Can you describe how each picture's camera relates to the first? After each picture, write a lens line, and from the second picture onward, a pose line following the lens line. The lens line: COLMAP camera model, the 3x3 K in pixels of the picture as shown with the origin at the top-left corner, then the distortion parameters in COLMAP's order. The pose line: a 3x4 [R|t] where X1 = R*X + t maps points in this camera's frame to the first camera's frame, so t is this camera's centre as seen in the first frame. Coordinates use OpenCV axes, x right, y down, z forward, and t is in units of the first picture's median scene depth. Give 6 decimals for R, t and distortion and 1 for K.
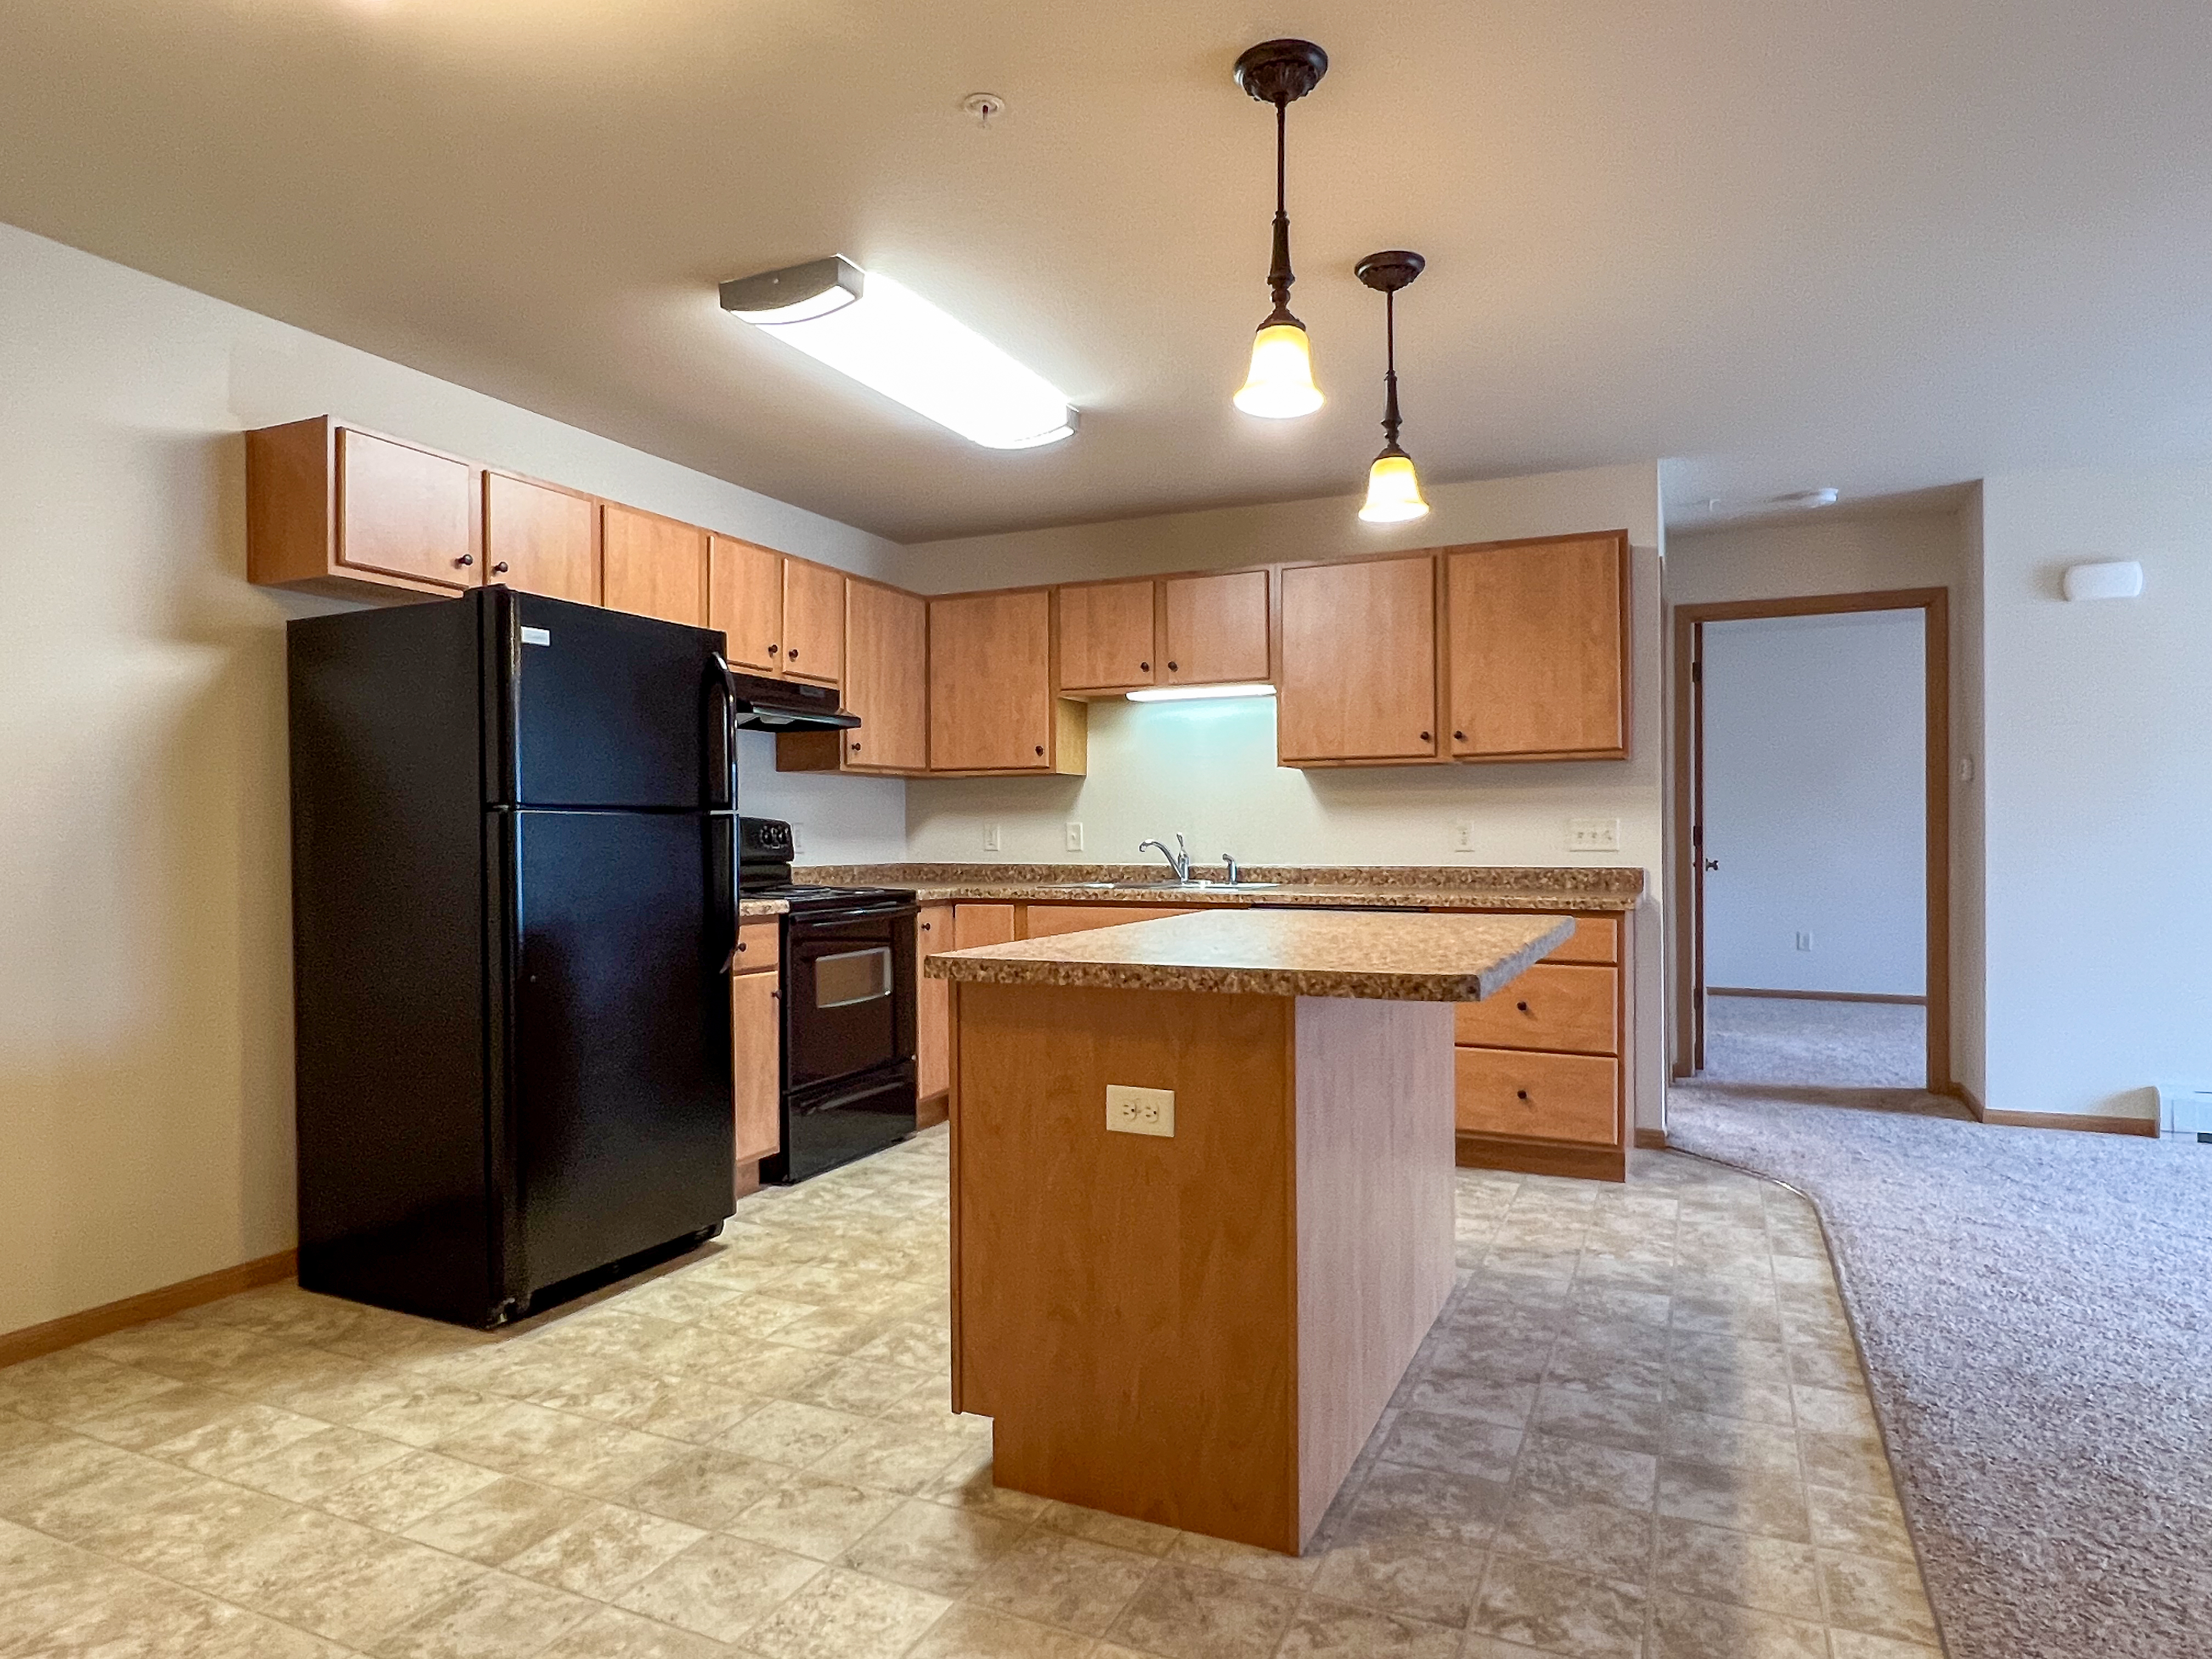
lens RADIAL K [[1323.6, 0, 1106.0], [0, 1323.6, 829.5], [0, 0, 1]] dist [0.008527, 0.001789]
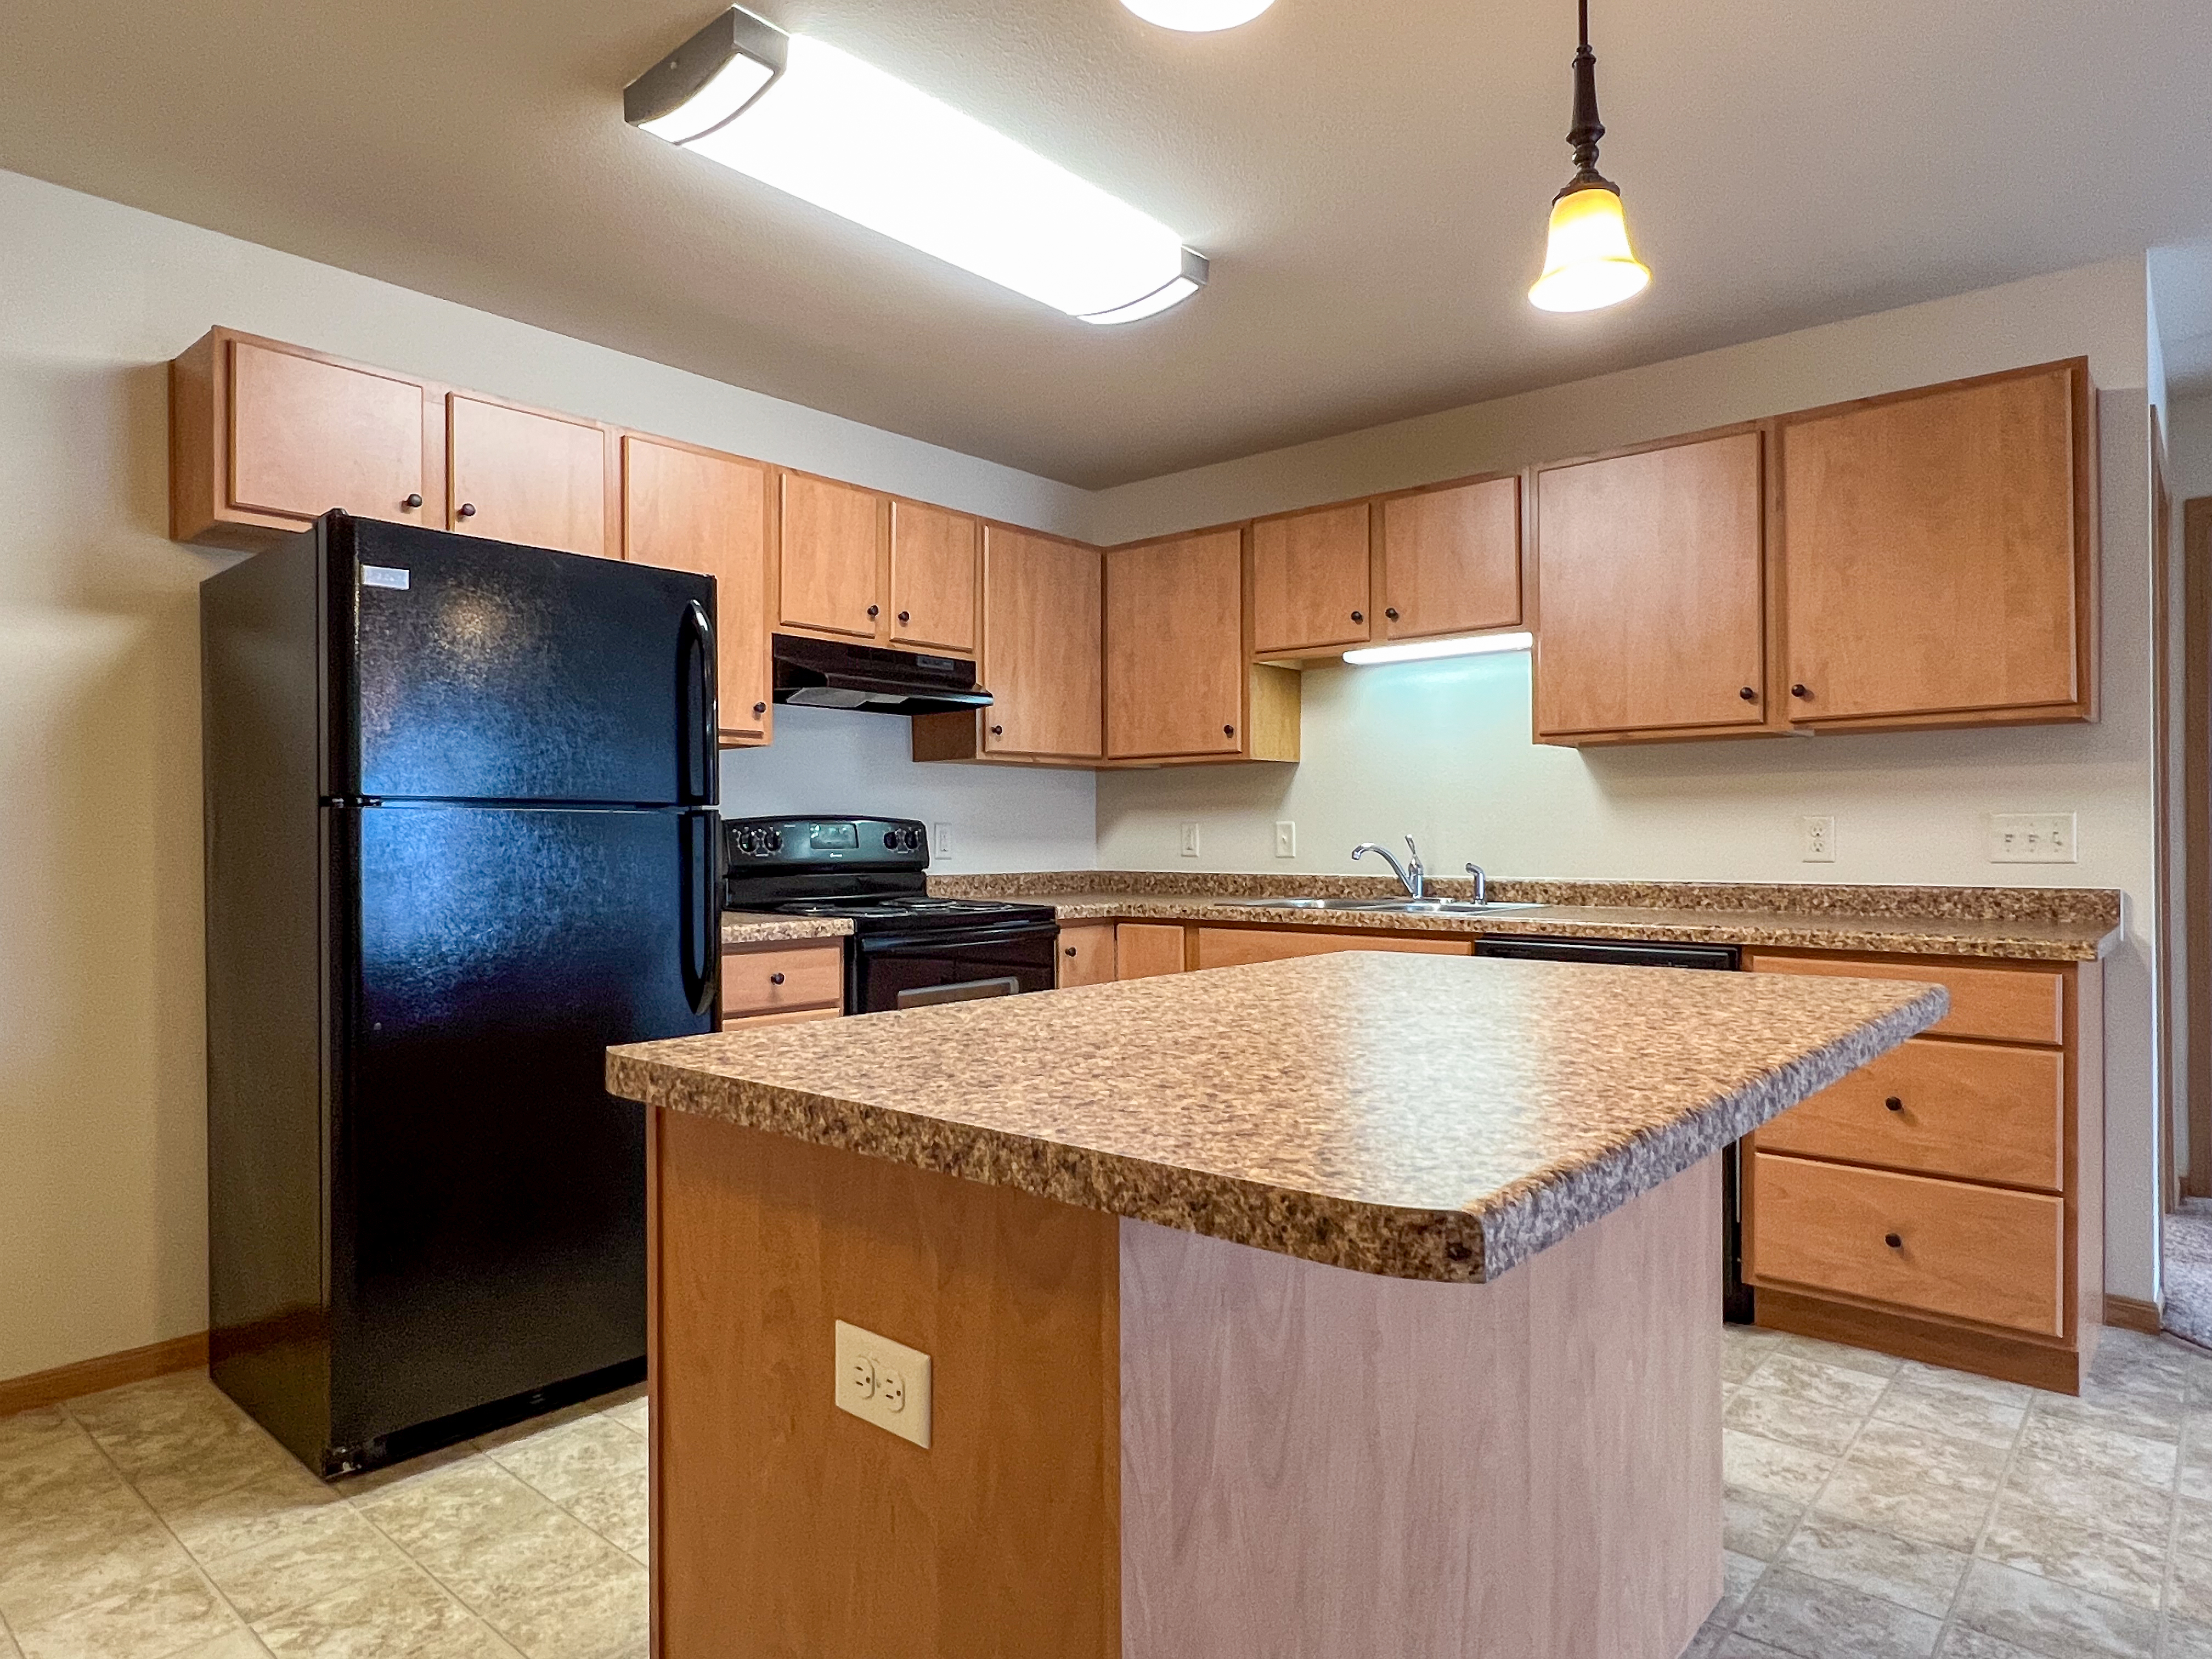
lens RADIAL K [[1327.4, 0, 1104.1], [0, 1327.4, 841.1], [0, 0, 1]] dist [-0.002601, 0.001449]
pose [[0.960154, 0.001482, -0.279467, 0.108222], [0.000451, 0.999976, 0.006852, 0.000805], [0.279470, -0.006705, 0.960131, 0.234490]]
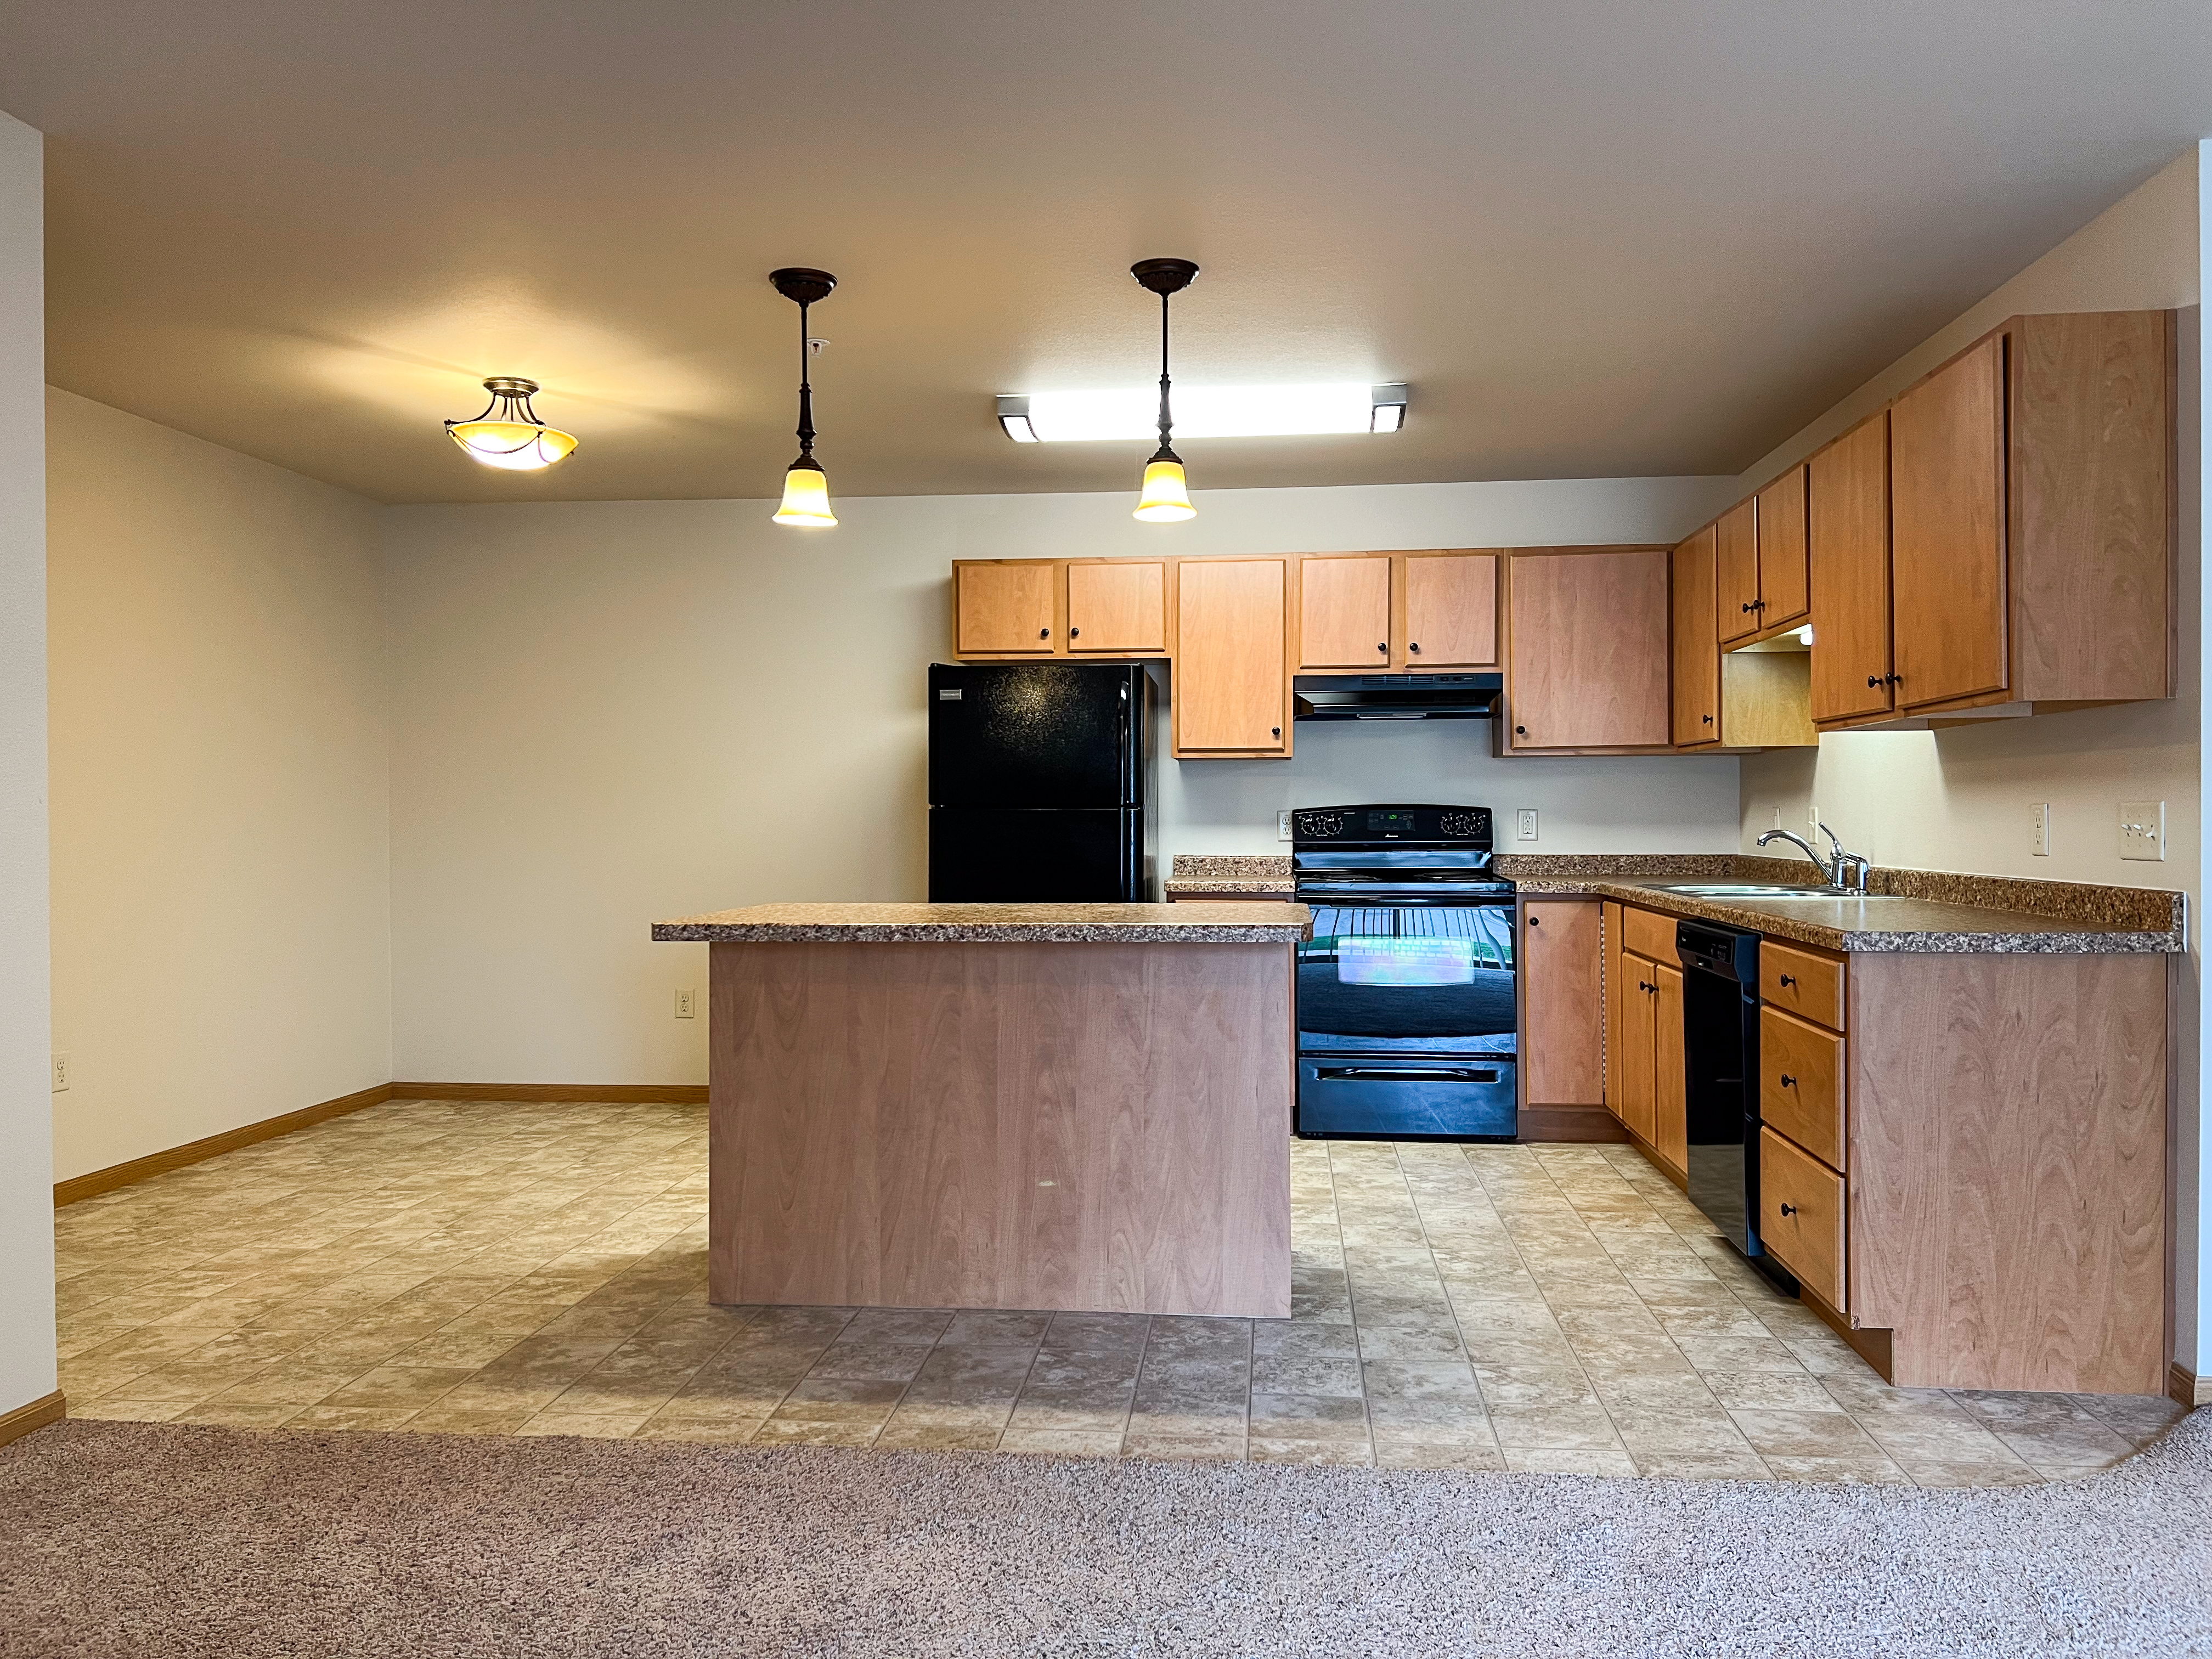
lens RADIAL K [[1617.1, 0, 1096.0], [0, 1617.1, 840.0], [0, 0, 1]] dist [0.098500, -0.131950]
pose [[0.325172, 0.014751, -0.945540, 0.846730], [0.005642, 0.999830, 0.017538, -0.005390], [0.945638, -0.011038, 0.325034, 0.336274]]
